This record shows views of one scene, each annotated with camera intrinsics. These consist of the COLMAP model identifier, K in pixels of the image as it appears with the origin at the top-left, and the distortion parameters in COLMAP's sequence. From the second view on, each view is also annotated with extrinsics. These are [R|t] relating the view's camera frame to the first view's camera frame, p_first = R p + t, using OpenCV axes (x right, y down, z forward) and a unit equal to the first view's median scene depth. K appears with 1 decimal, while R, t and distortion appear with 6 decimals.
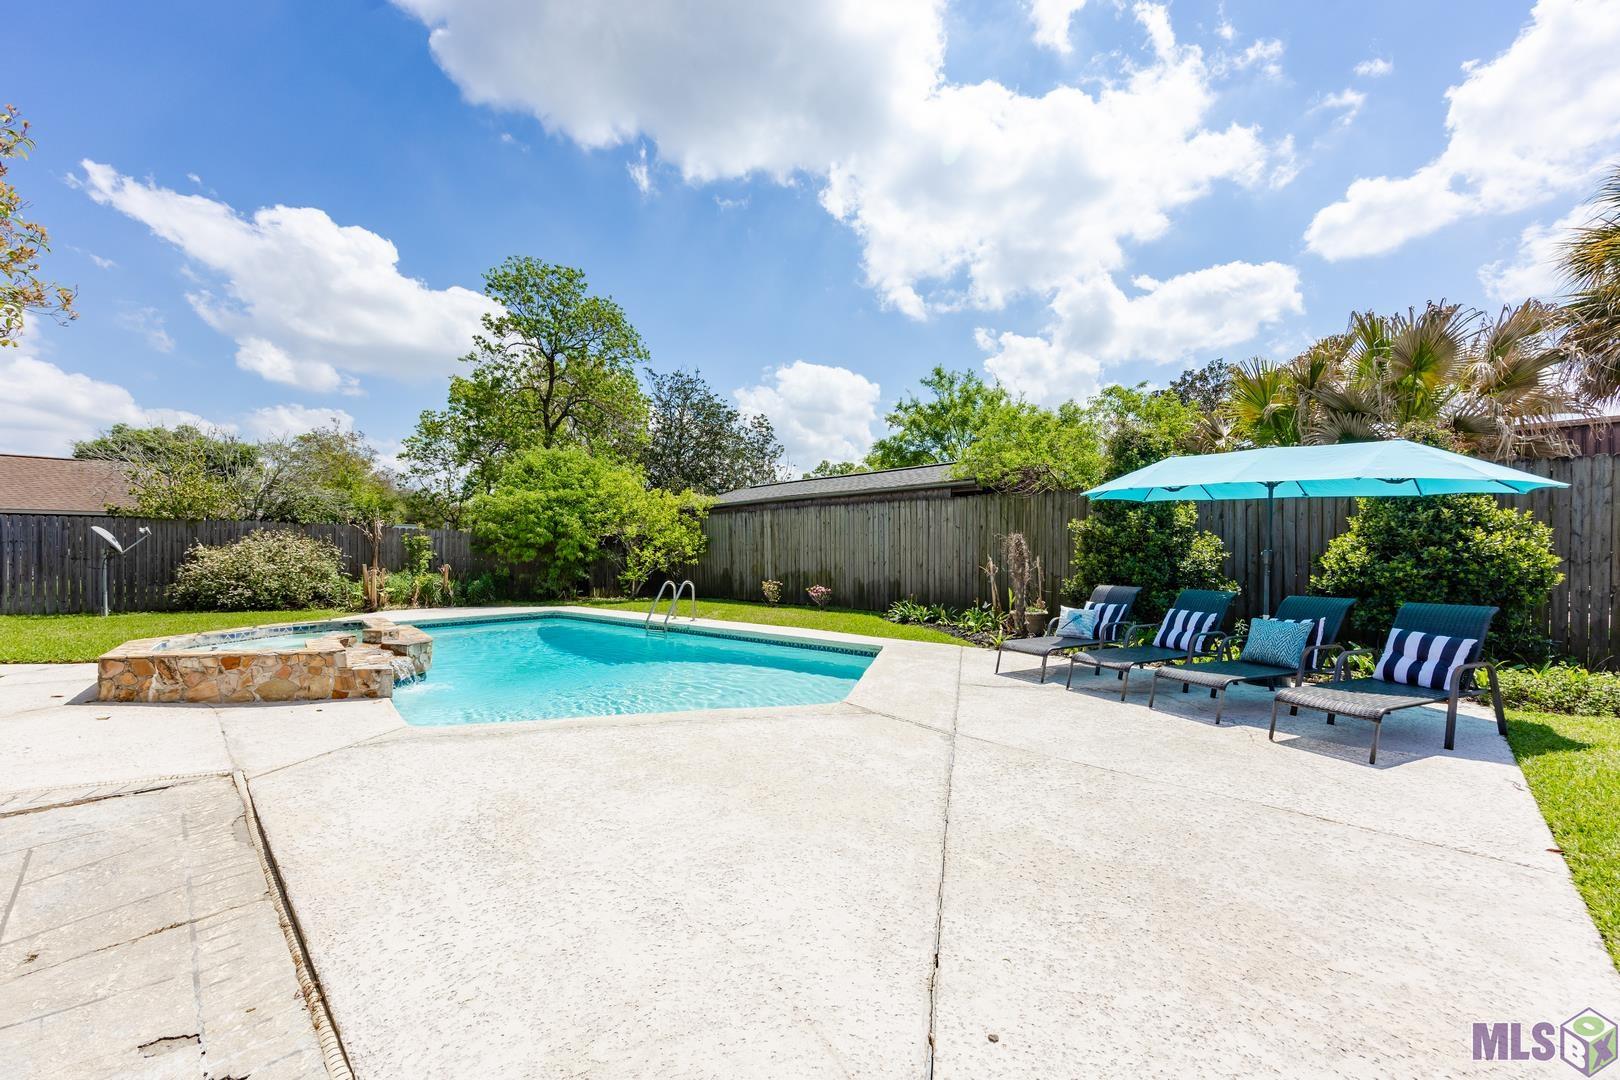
lens RADIAL K [[630.2, 0, 791.3], [0, 630.2, 551.4], [0, 0, 1]] dist [0.001946, -0.000143]
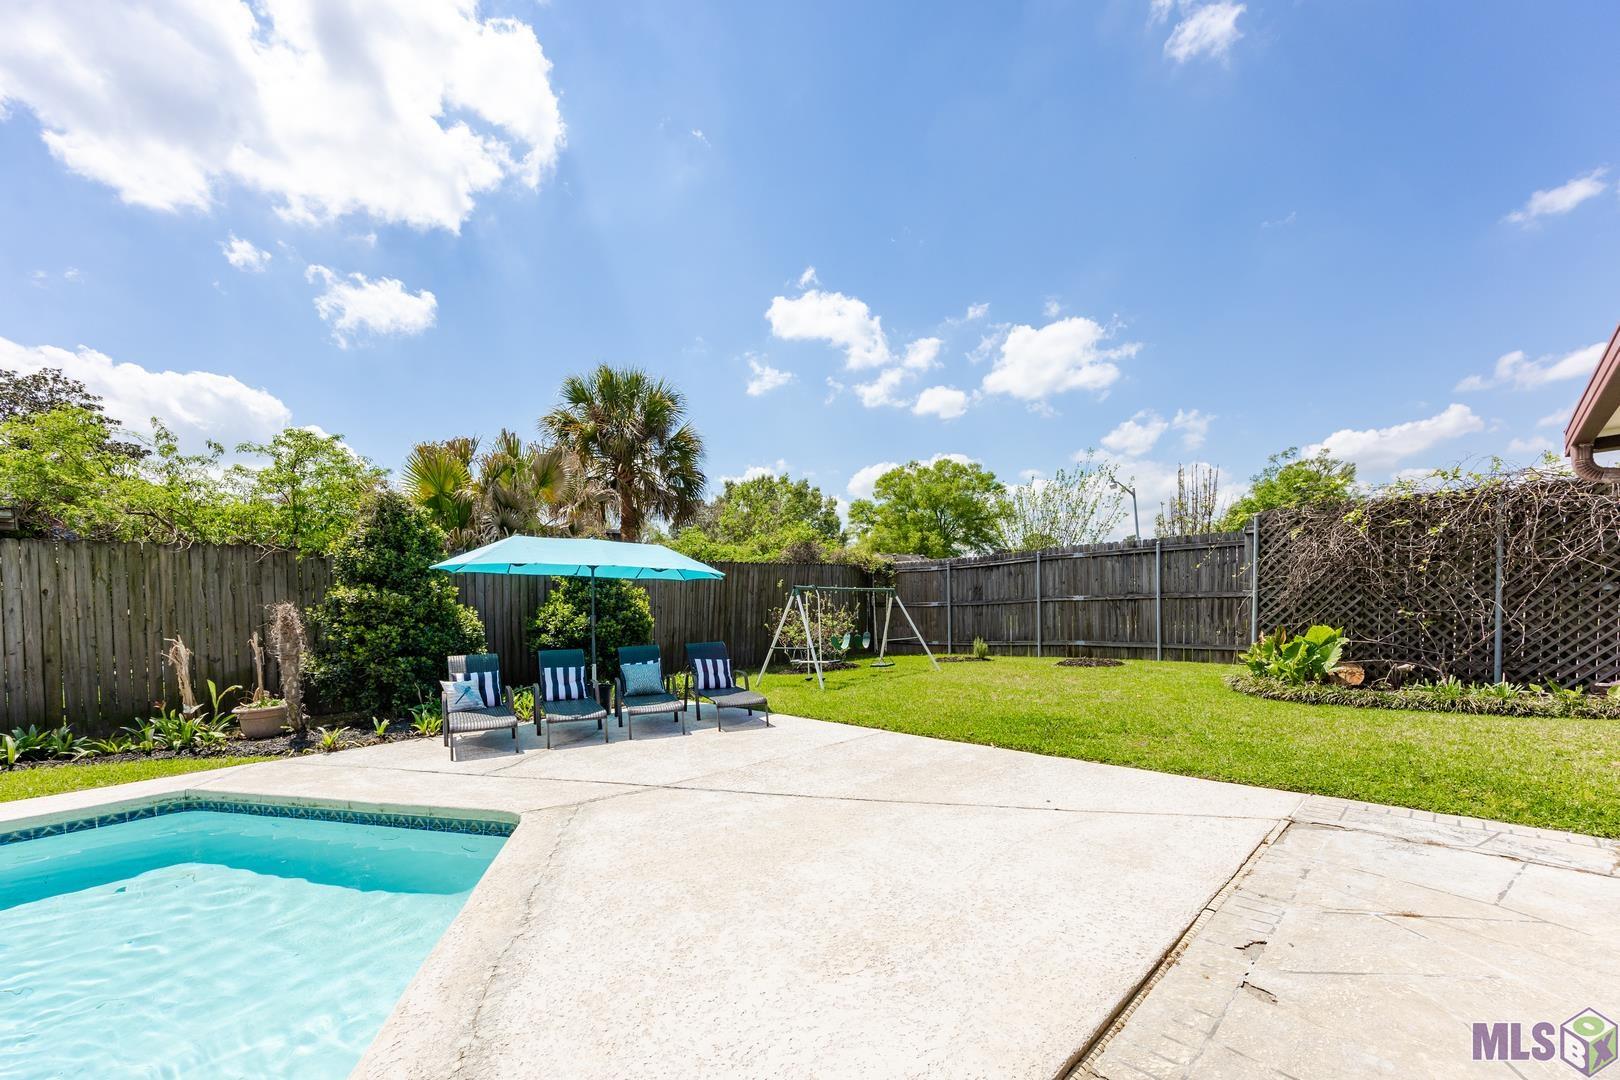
lens RADIAL K [[658.7, 0, 814.5], [0, 658.7, 612.3], [0, 0, 1]] dist [0.001216, 0.000151]
pose [[0.025544, -0.020034, 0.999473, -0.257565], [0.027612, 0.999432, 0.019327, -0.009366], [-0.999292, 0.027103, 0.026082, 0.202576]]
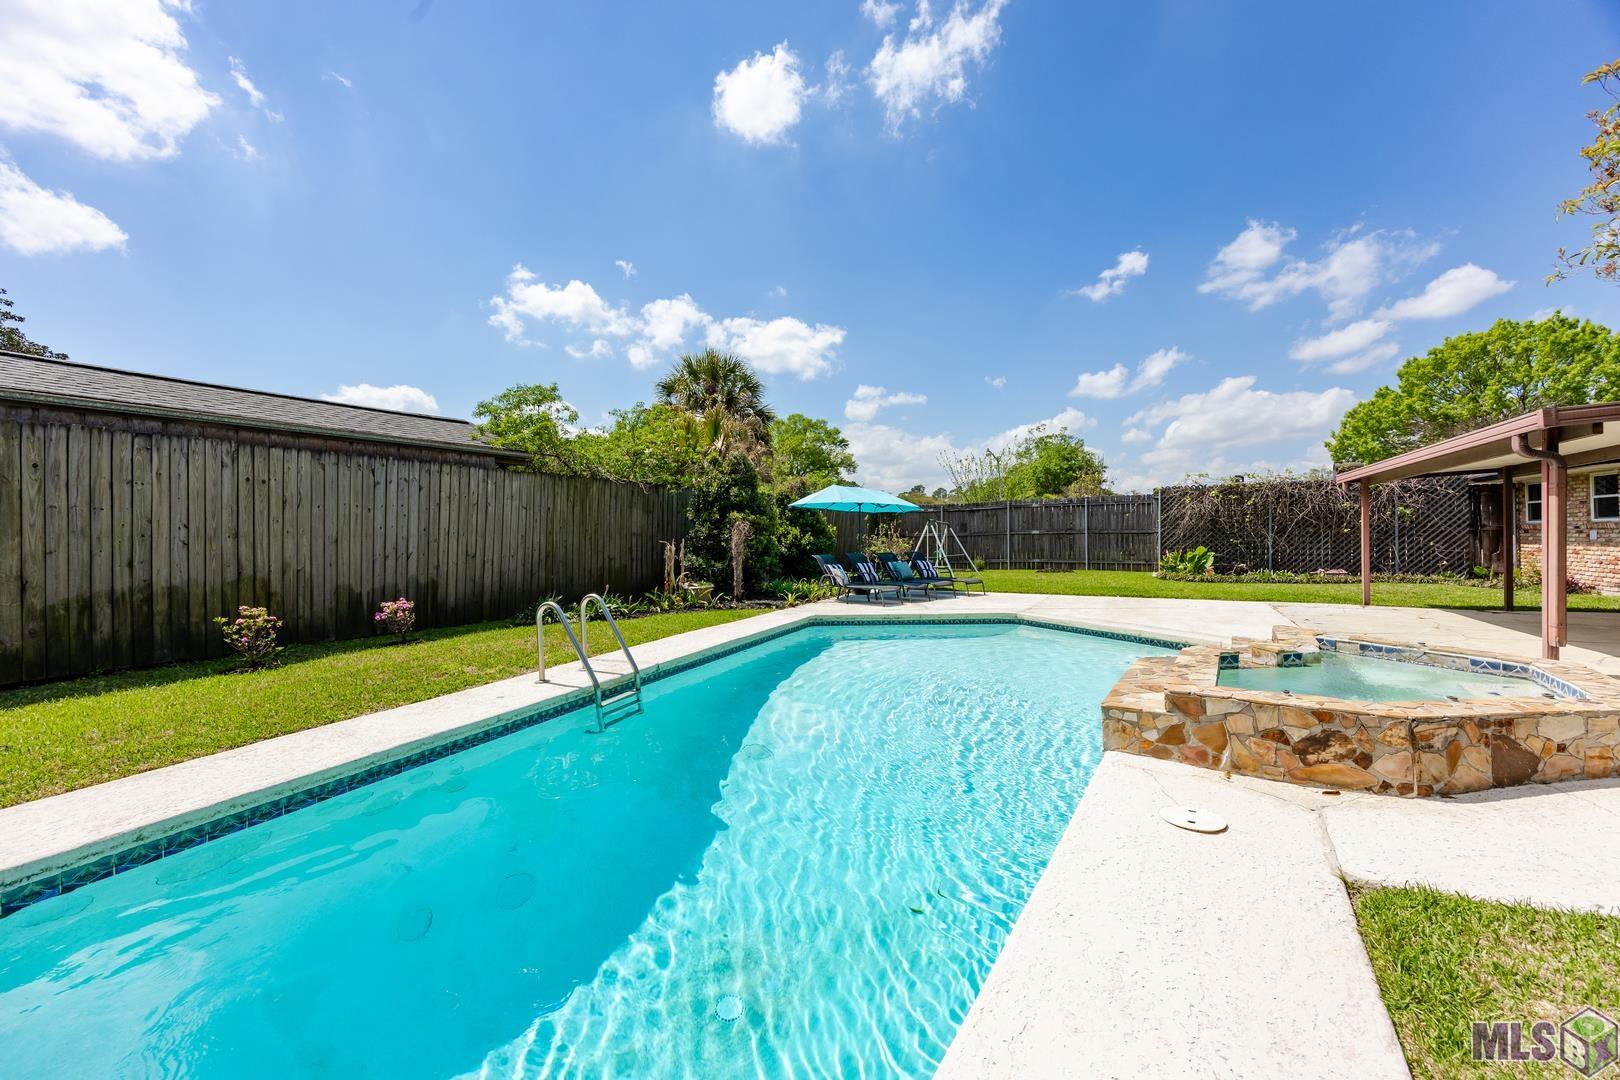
lens RADIAL K [[618.6, 0, 814.6], [0, 618.6, 530.3], [0, 0, 1]] dist [-0.002570, -0.000166]
pose [[-0.272710, 0.005681, 0.962079, -0.530203], [0.005699, 0.999975, -0.004289, -0.002199], [-0.962079, 0.004313, -0.272736, 0.723139]]
